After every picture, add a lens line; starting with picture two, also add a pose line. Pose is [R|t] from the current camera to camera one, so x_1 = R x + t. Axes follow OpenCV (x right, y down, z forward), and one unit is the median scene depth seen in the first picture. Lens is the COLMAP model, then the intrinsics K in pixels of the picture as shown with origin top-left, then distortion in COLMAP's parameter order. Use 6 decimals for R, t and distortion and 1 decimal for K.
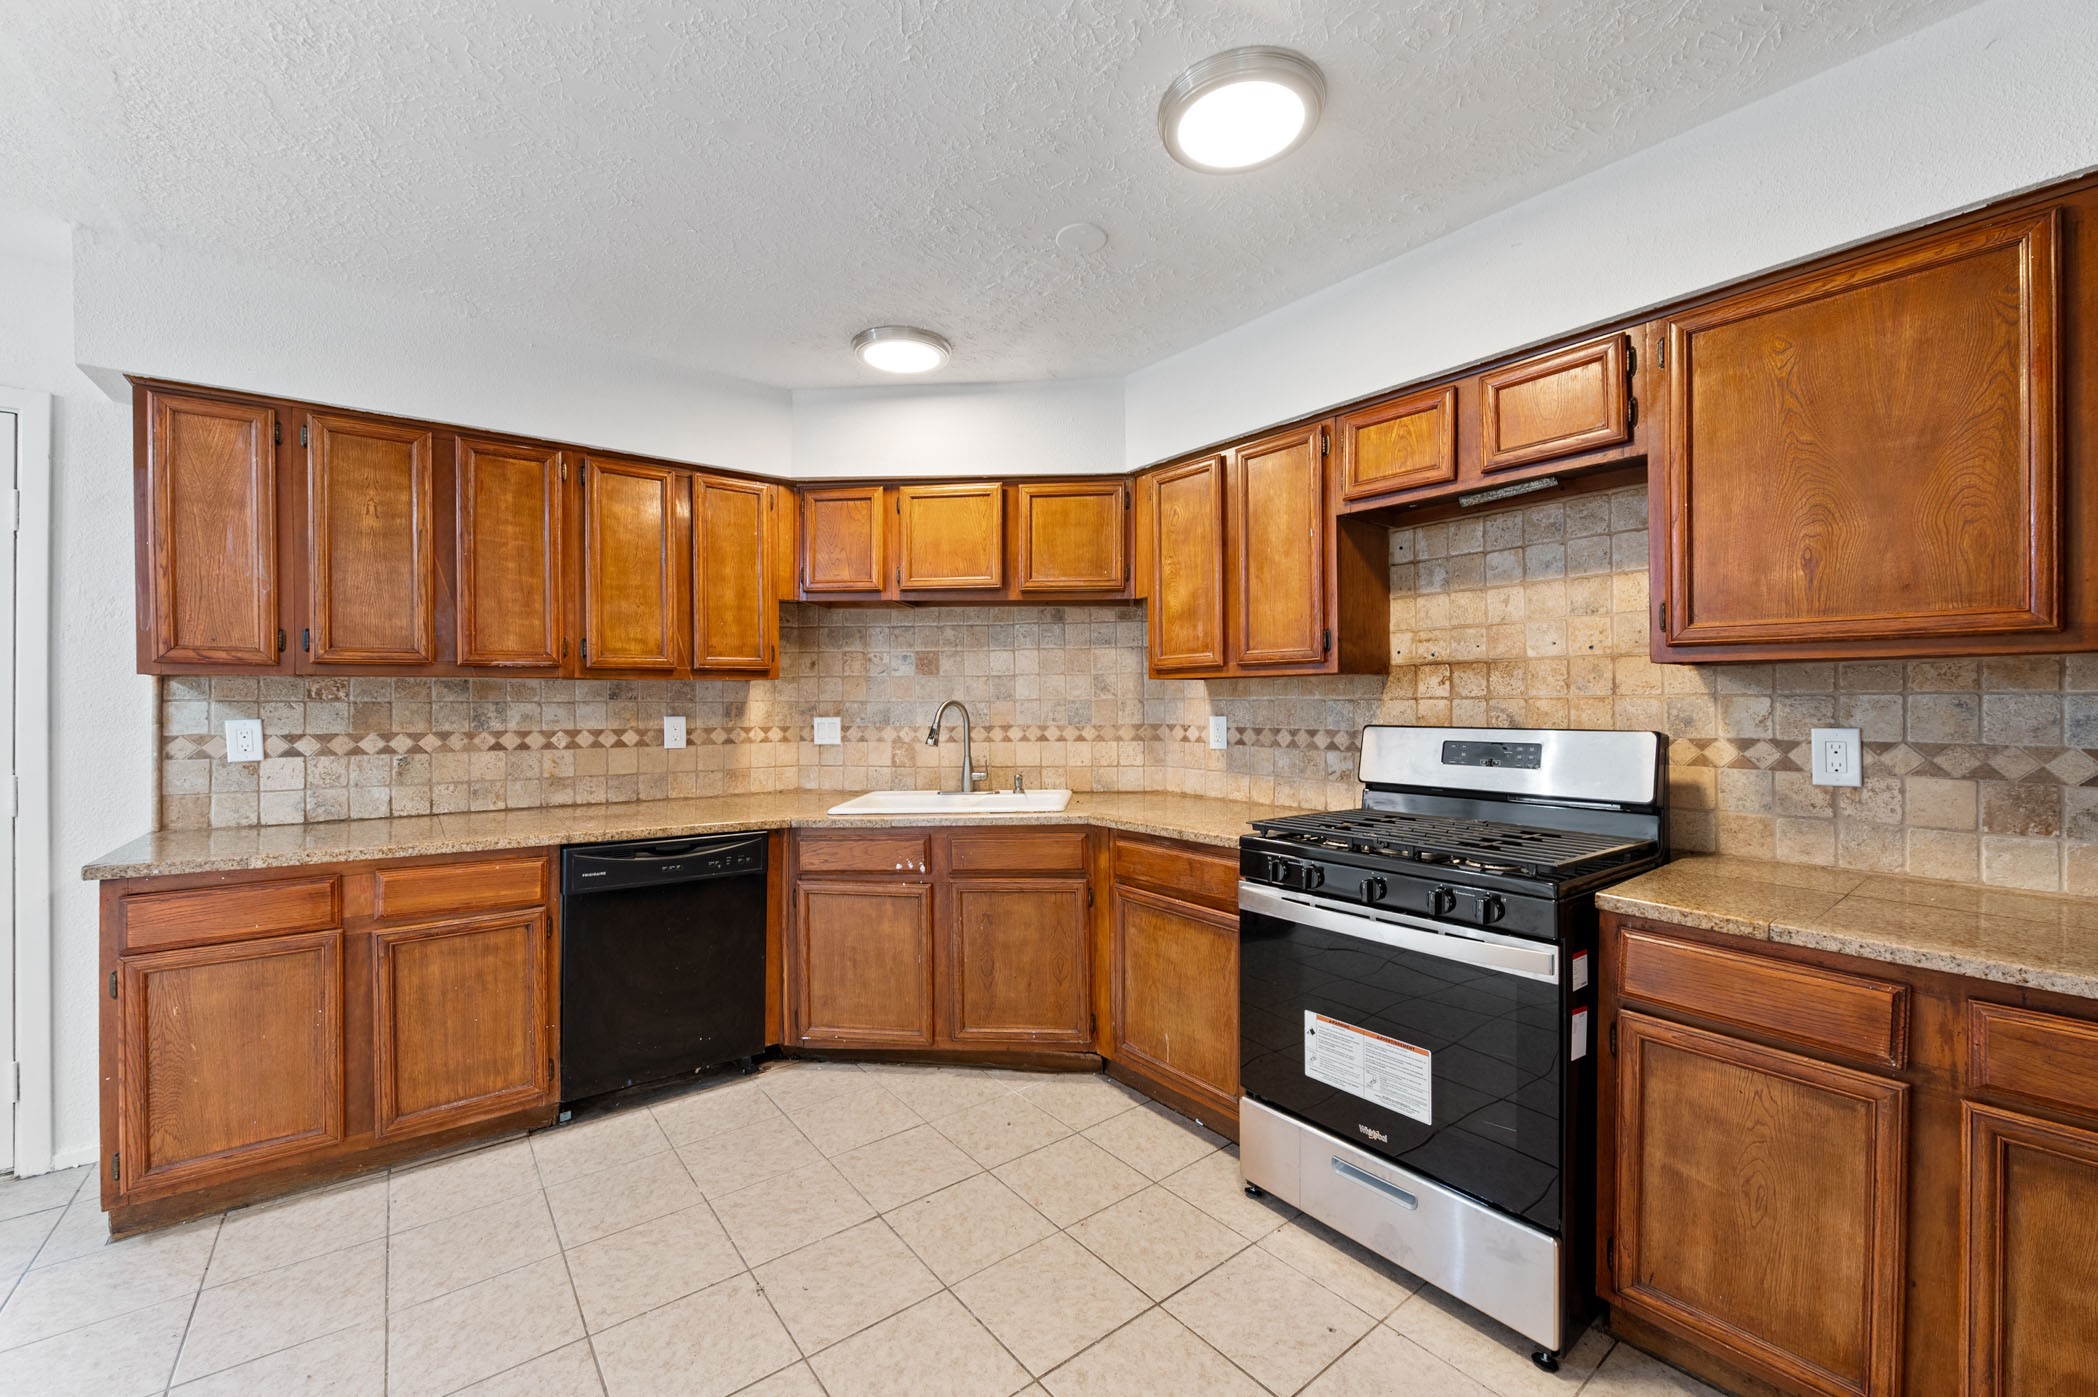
lens RADIAL K [[836.8, 0, 1049.0], [0, 836.8, 698.5], [0, 0, 1]] dist [-0.004390, -0.000403]
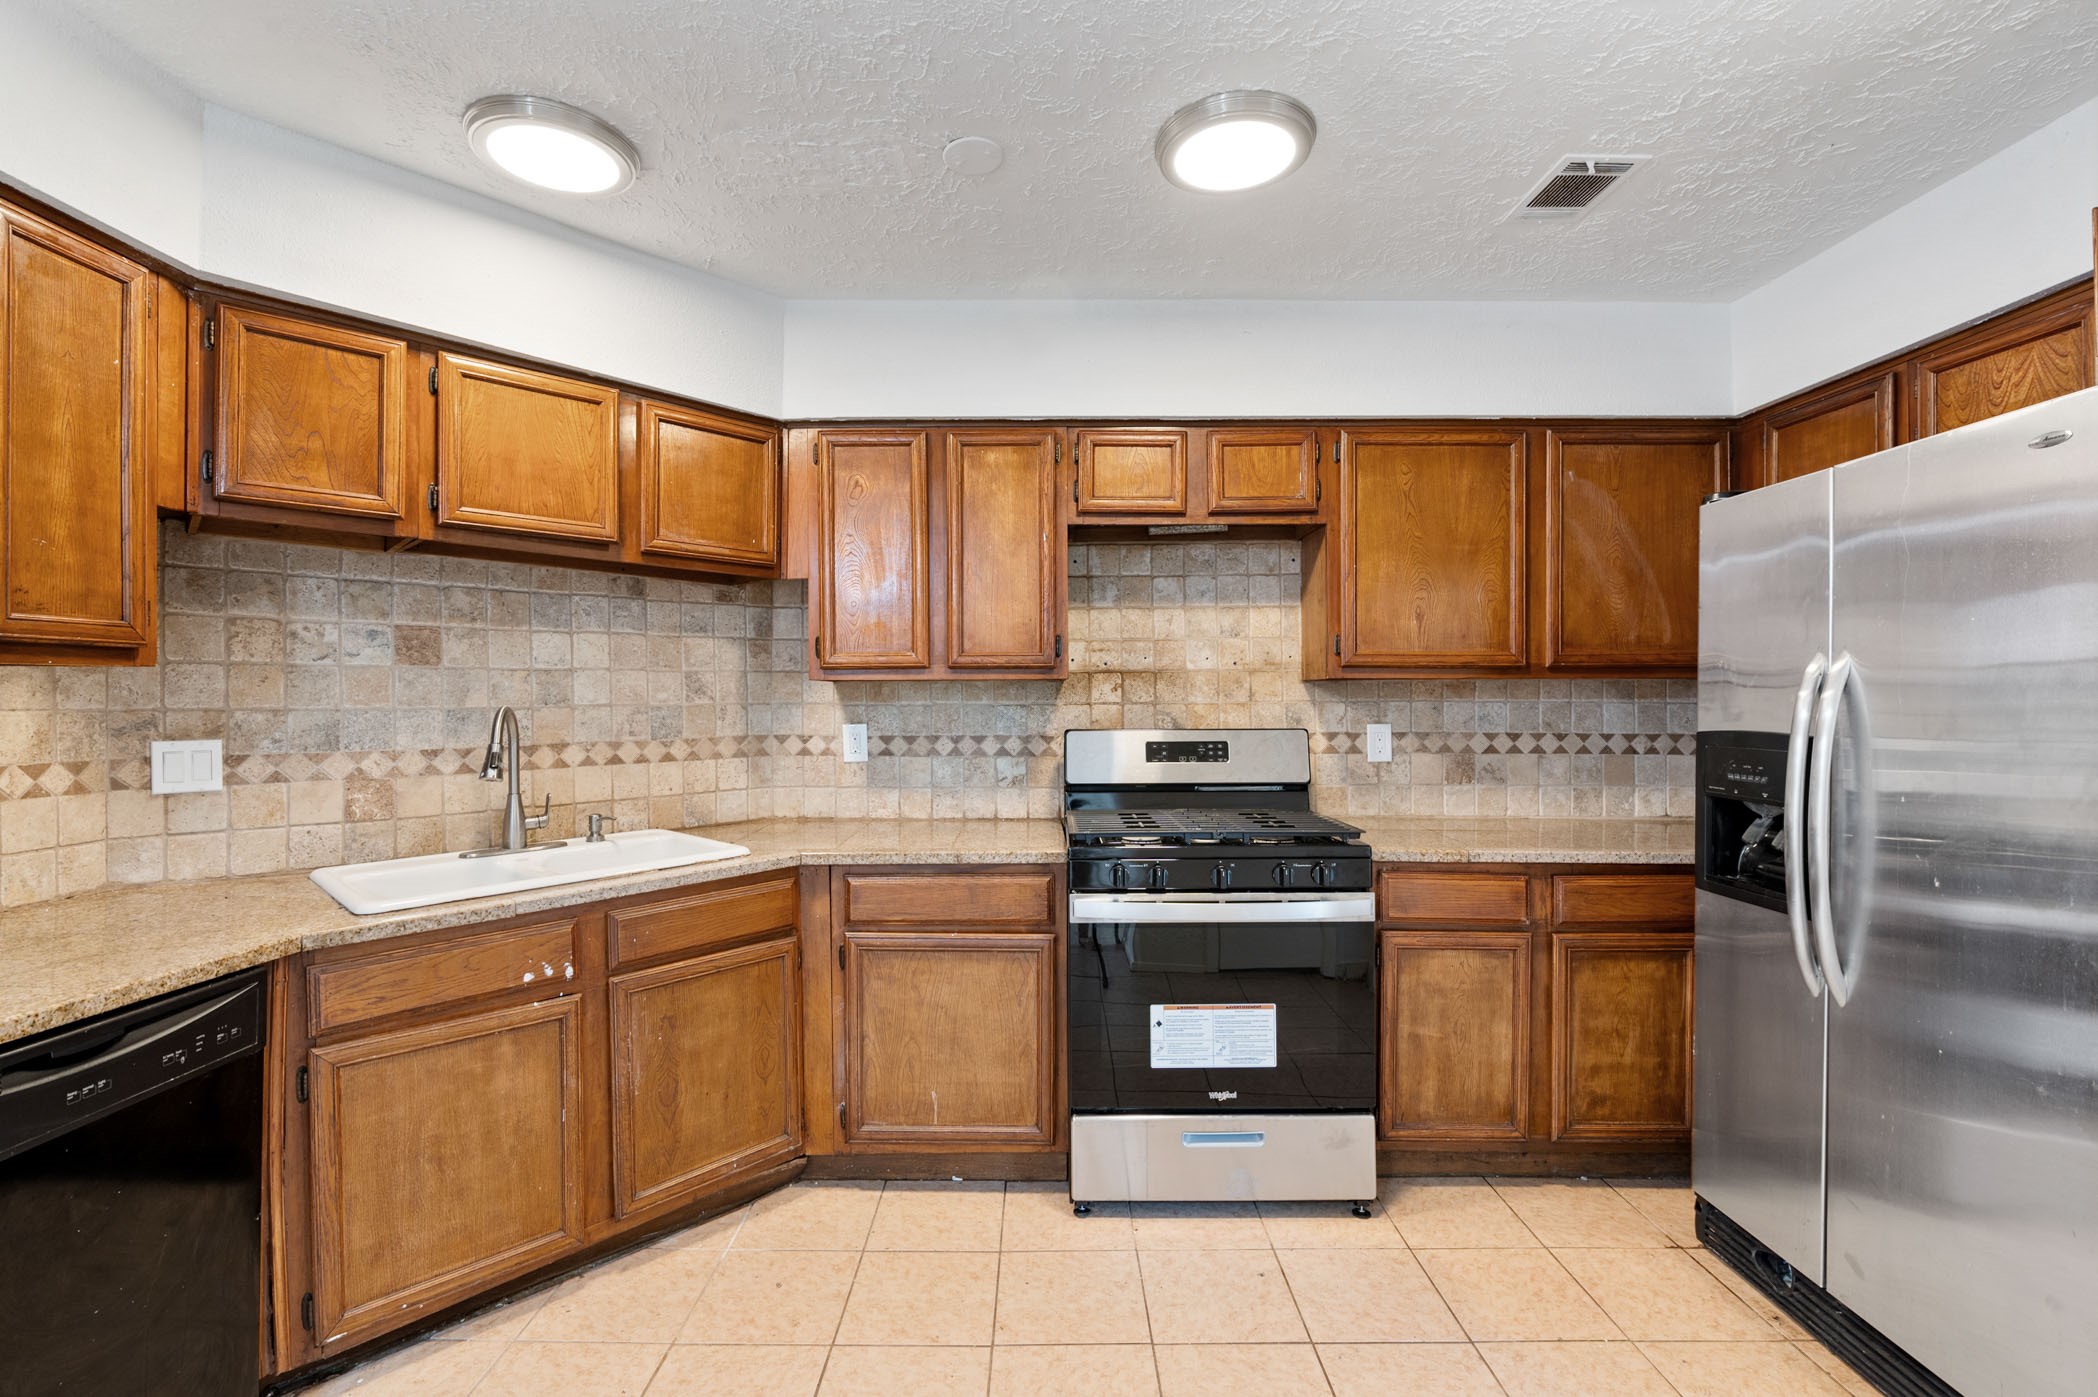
lens RADIAL K [[931.9, 0, 1046.9], [0, 931.9, 698.1], [0, 0, 1]] dist [-0.005569, -0.000905]
pose [[0.615253, 0.002610, 0.788326, -0.504486], [-0.001400, 0.999997, -0.002217, -0.004353], [-0.788329, 0.000260, 0.615254, 0.287914]]
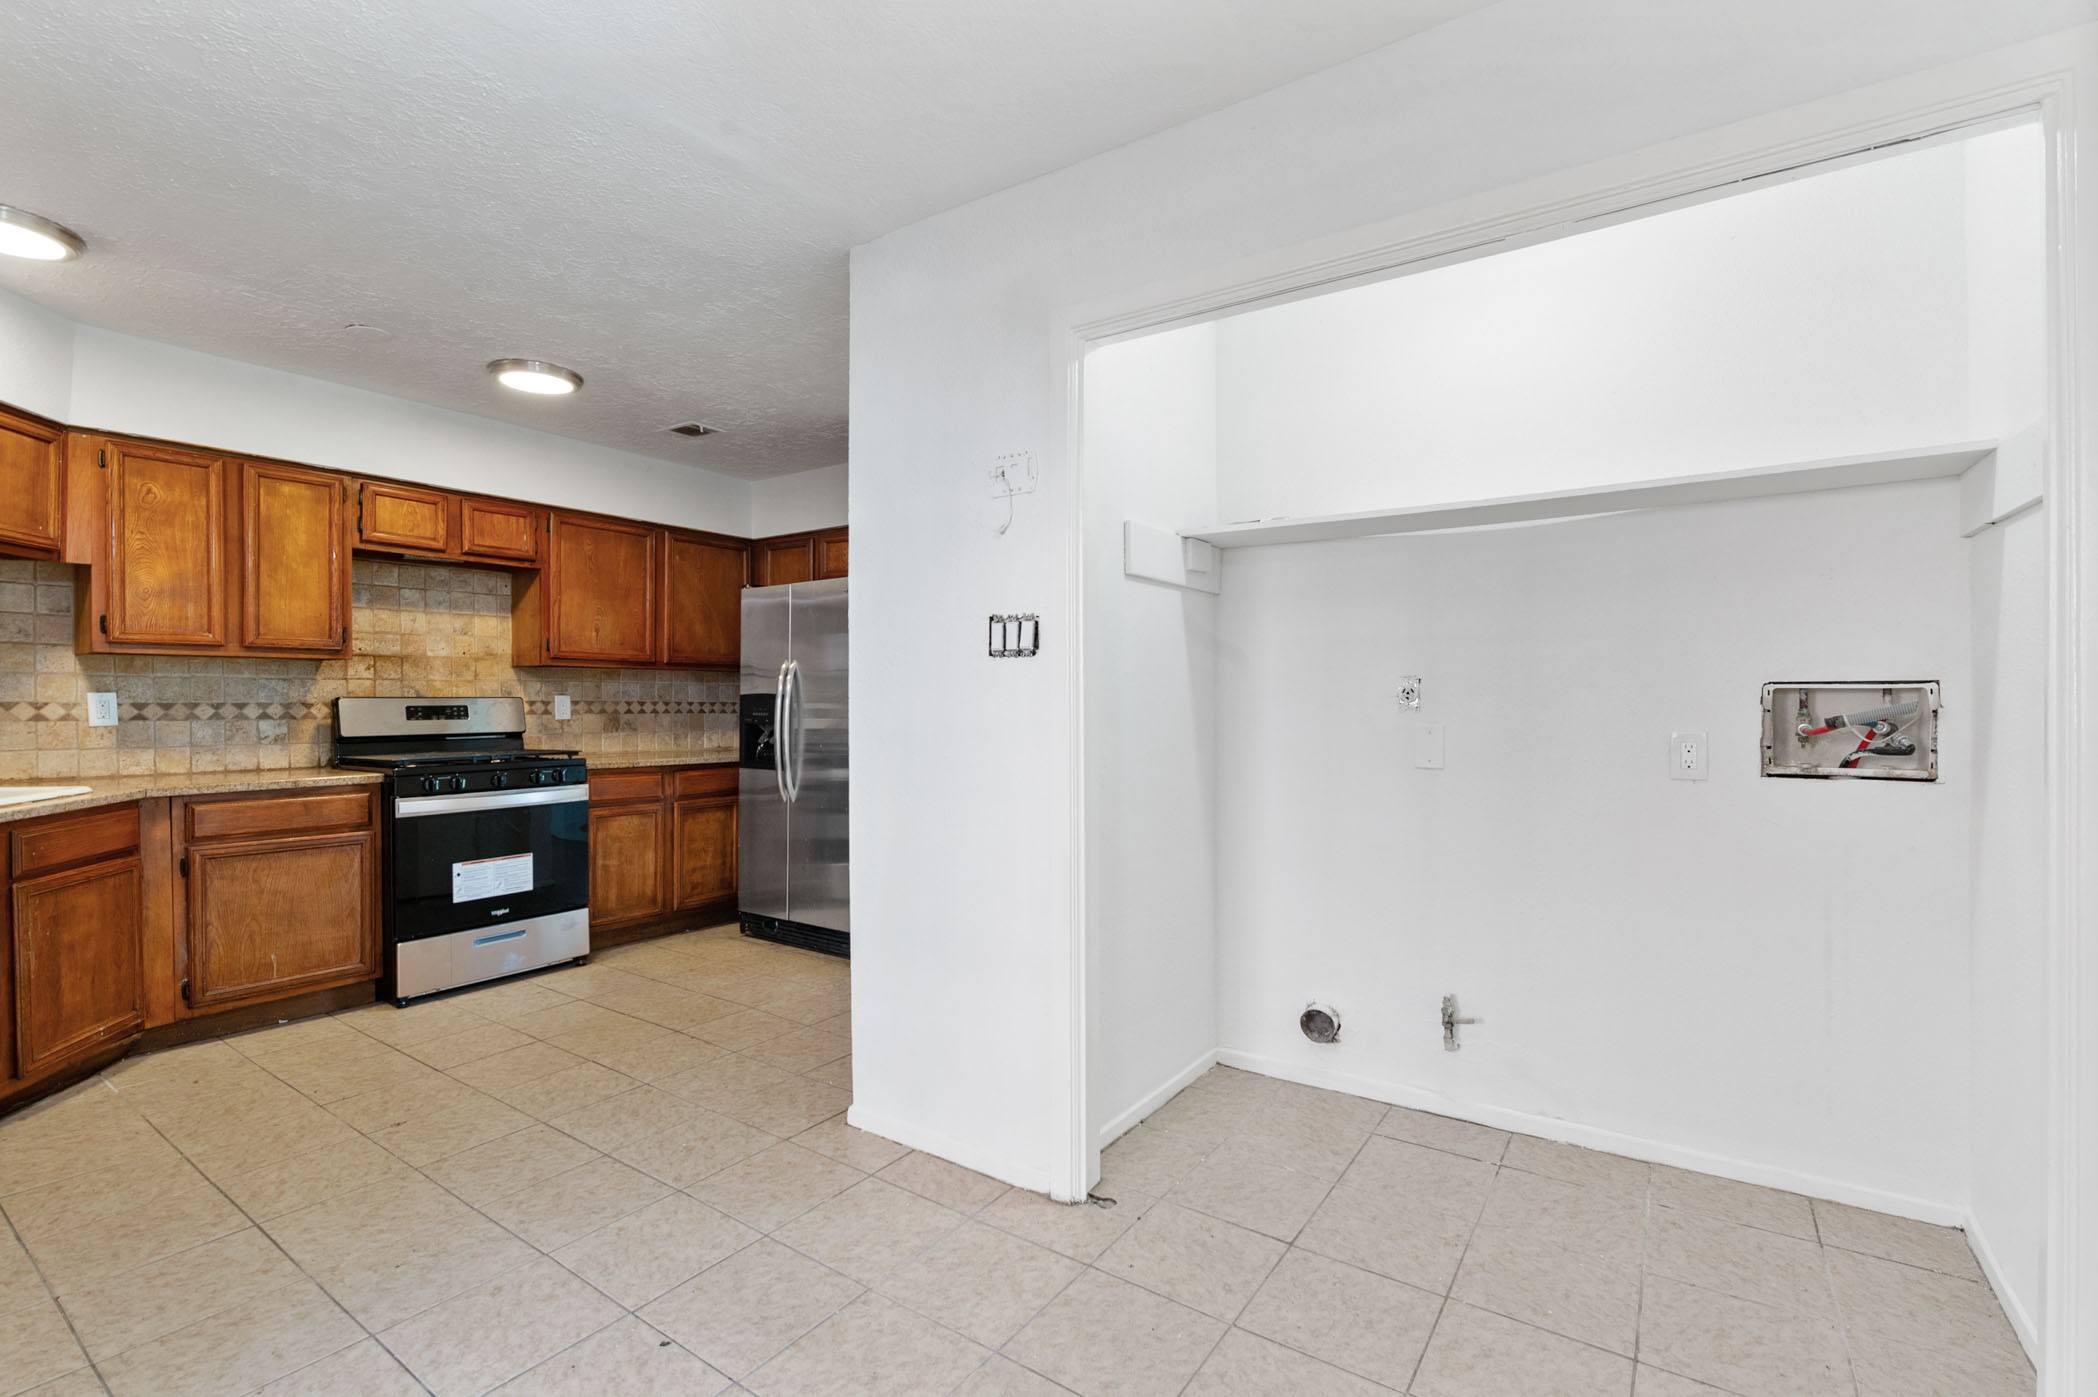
lens RADIAL K [[933.0, 0, 1047.1], [0, 933.0, 706.0], [0, 0, 1]] dist [-0.006843, -0.000398]
pose [[-0.298365, -0.004342, 0.954442, -1.338214], [-0.002815, 0.999989, 0.003670, 0.034648], [-0.954448, -0.001591, -0.298374, 0.311711]]
